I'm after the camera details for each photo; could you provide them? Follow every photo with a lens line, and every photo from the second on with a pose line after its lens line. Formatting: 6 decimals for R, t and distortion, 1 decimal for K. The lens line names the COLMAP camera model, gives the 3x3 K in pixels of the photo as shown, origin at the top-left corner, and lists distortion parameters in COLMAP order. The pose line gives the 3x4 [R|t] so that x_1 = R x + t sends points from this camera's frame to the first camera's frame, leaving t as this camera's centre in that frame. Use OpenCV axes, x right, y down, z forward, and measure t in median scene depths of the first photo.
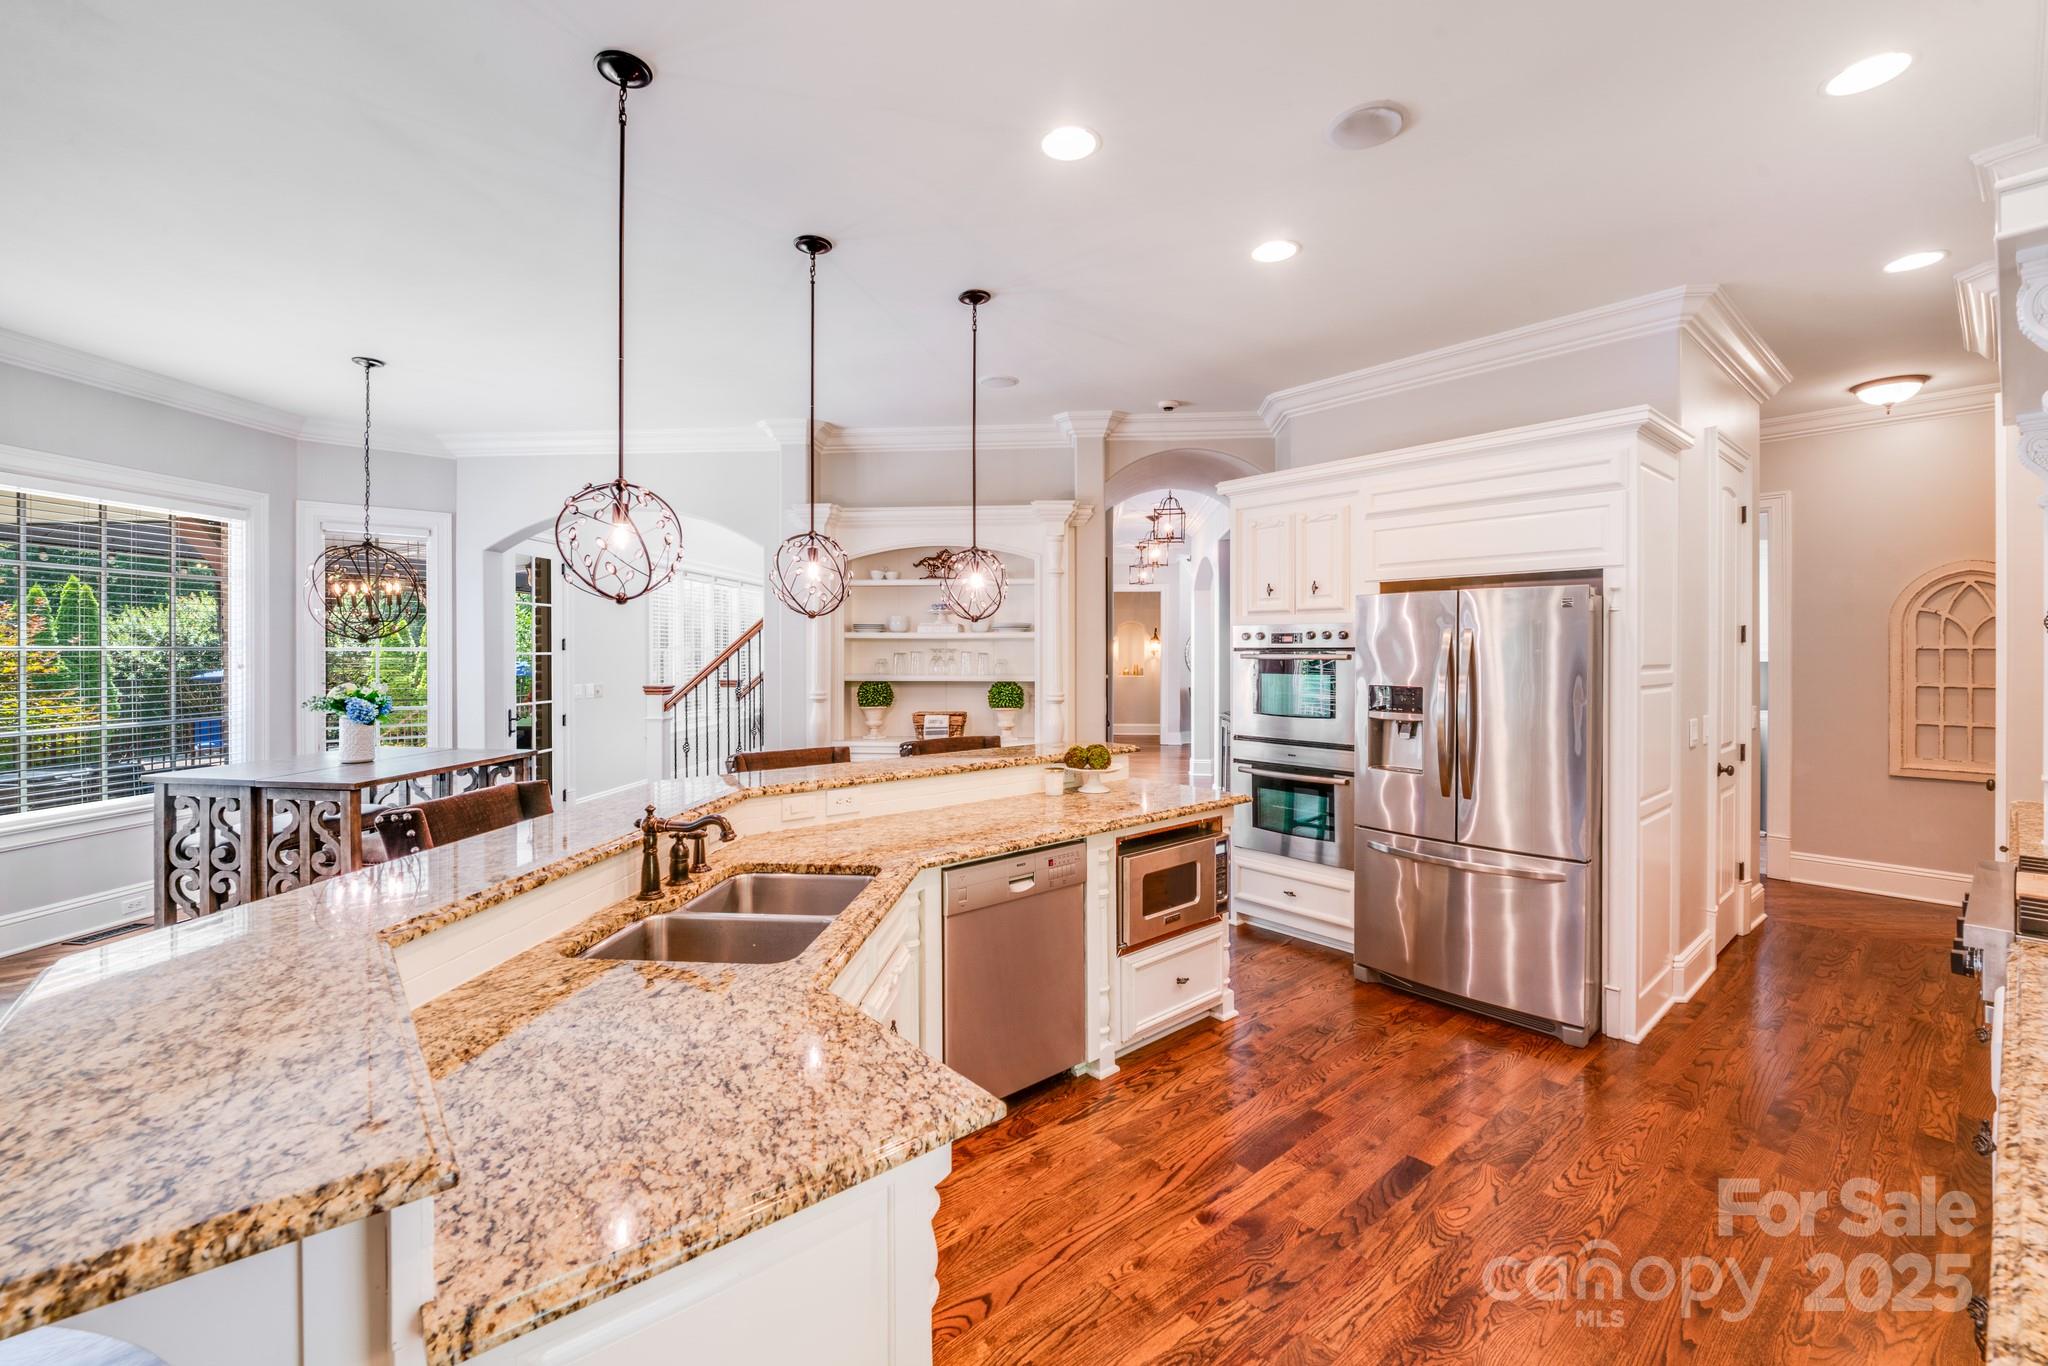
lens RADIAL K [[846.2, 0, 1017.8], [0, 846.2, 643.4], [0, 0, 1]] dist [-0.001195, -0.000294]
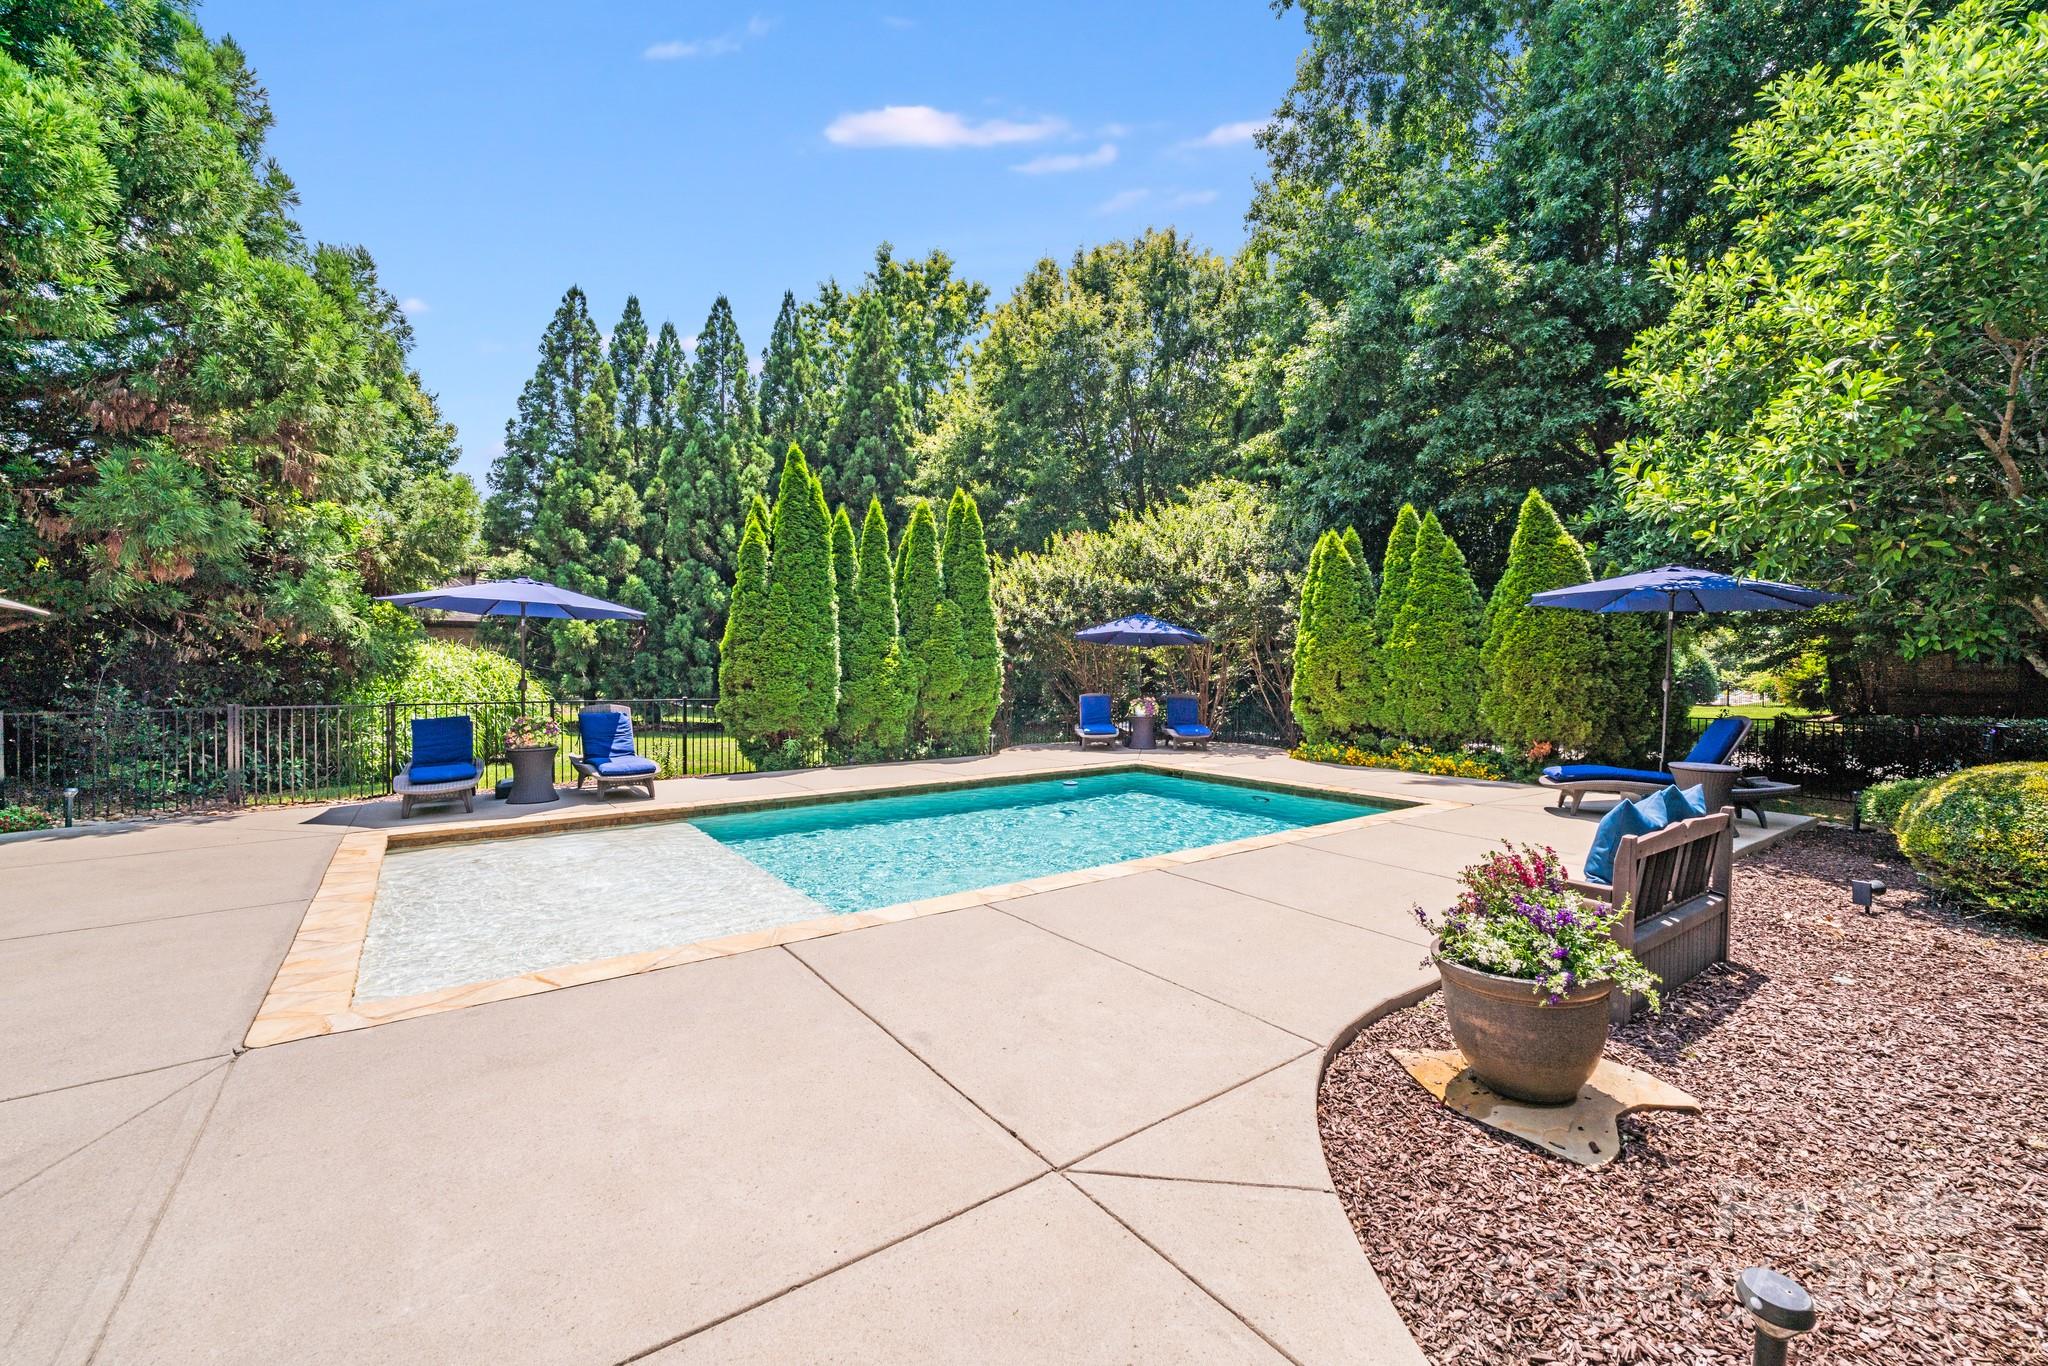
lens RADIAL K [[846.2, 0, 1017.8], [0, 846.2, 643.4], [0, 0, 1]] dist [-0.001195, -0.000294]
pose [[0.667589, -0.009506, -0.744469, -0.497569], [0.002514, 0.999942, -0.010514, 0.054962], [0.744525, 0.005148, 0.667574, 0.503960]]
